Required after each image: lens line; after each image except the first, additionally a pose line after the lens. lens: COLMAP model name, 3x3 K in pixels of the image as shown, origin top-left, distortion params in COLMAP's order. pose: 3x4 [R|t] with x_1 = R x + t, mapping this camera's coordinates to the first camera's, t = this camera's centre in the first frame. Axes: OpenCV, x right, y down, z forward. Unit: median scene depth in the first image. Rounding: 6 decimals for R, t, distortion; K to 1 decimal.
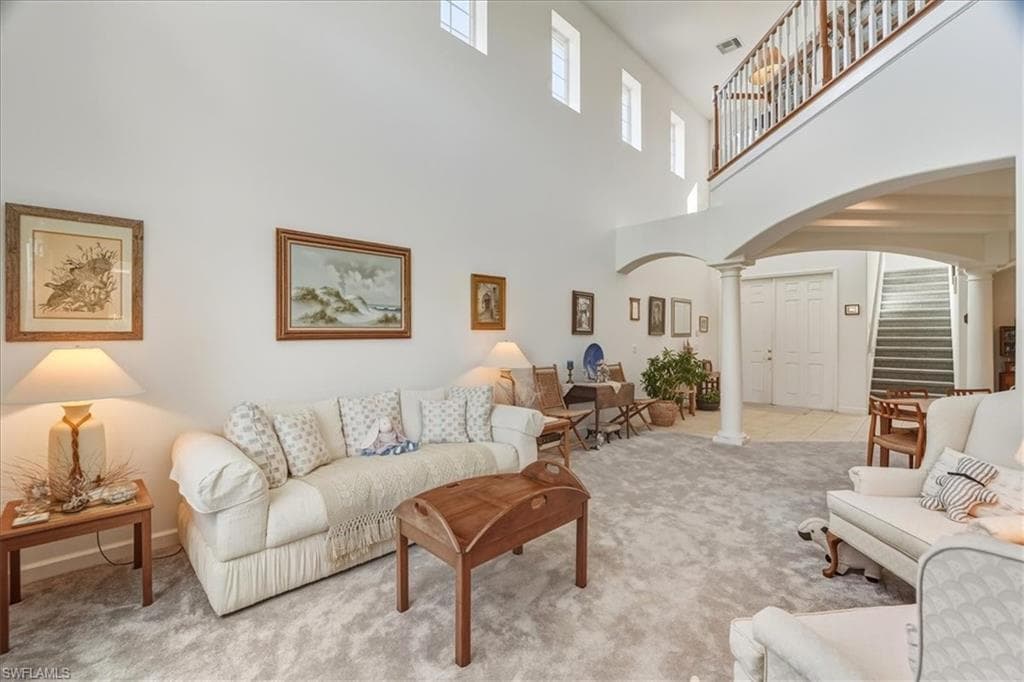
lens RADIAL K [[448.3, 0, 512.3], [0, 448.3, 334.0], [0, 0, 1]] dist [-0.020947, -0.000247]
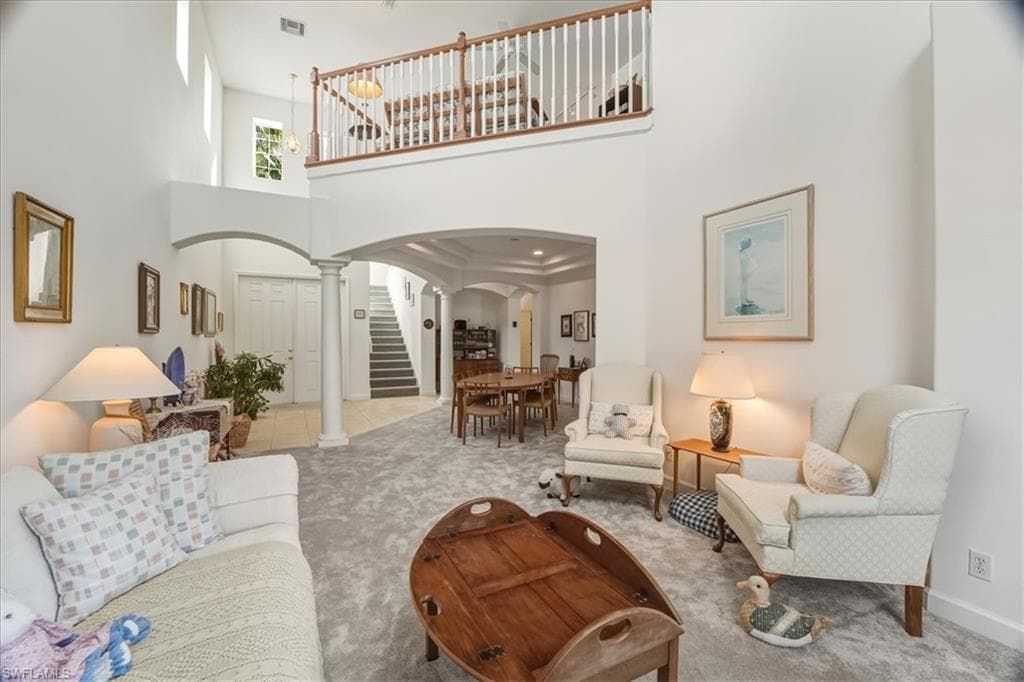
lens RADIAL K [[422.7, 0, 512.8], [0, 422.7, 340.8], [0, 0, 1]] dist [-0.017669, -0.000777]
pose [[0.282689, -0.011324, 0.959145, -0.286712], [-0.005226, 0.999897, 0.013345, 0.001001], [-0.959197, -0.008786, 0.282601, 0.362183]]
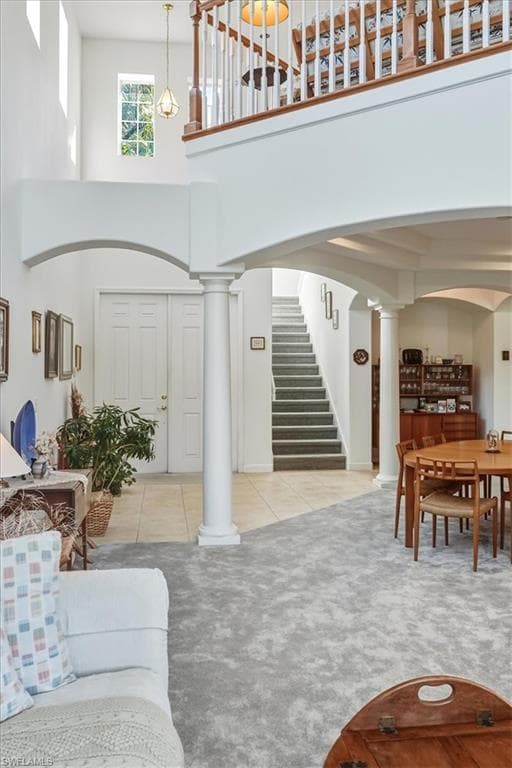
lens RADIAL K [[677.3, 0, 261.1], [0, 677.3, 361.2], [0, 0, 1]] dist [-0.007838, 0.024064]
pose [[0.591559, 0.005723, 0.806241, -0.291649], [-0.004528, 0.999983, -0.003776, -0.022887], [-0.806249, -0.001417, 0.591575, 0.352671]]
